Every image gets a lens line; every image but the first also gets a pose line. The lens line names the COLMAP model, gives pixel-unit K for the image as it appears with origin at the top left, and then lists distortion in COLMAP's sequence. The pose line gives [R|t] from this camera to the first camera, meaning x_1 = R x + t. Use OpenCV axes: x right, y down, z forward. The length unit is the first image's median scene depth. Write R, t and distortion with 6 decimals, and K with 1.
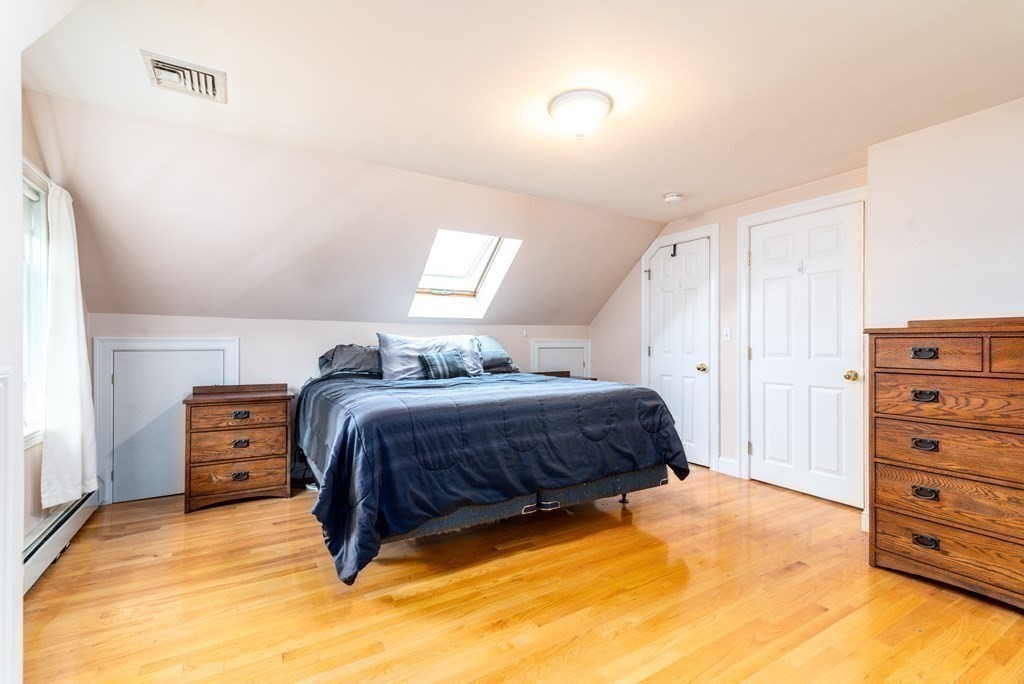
lens RADIAL K [[456.7, 0, 512.0], [0, 456.7, 342.0], [0, 0, 1]] dist [0.017874, 0.000020]
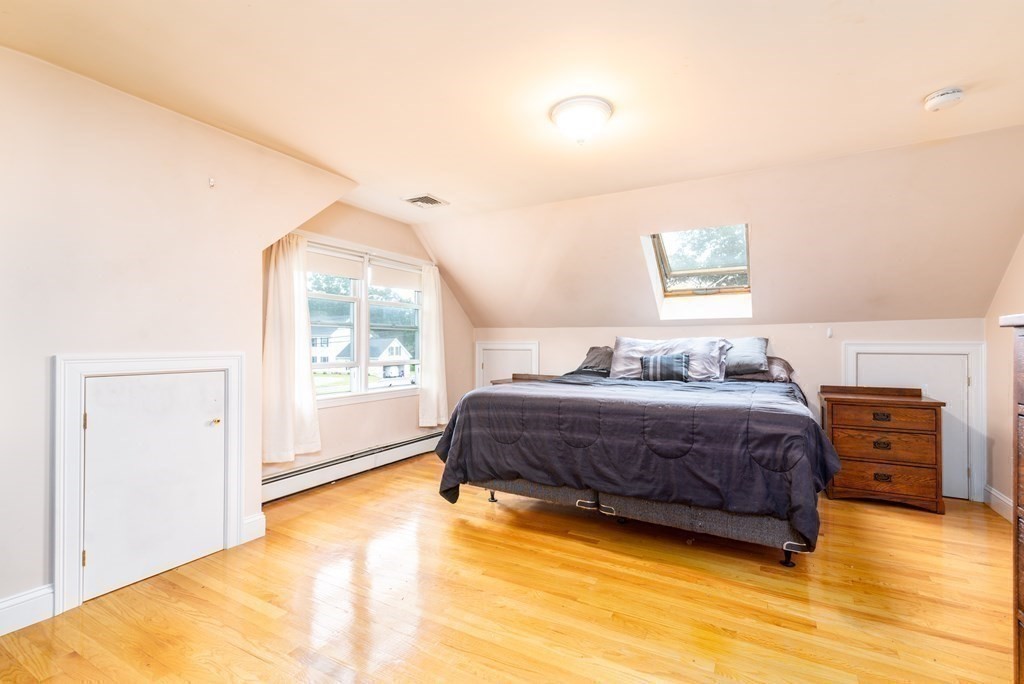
lens RADIAL K [[456.7, 0, 512.0], [0, 456.7, 342.0], [0, 0, 1]] dist [0.017874, 0.000020]
pose [[0.494257, -0.004603, -0.869303, 0.777032], [0.000494, 0.999987, -0.005014, -0.000998], [0.869316, 0.002049, 0.494253, 0.302445]]
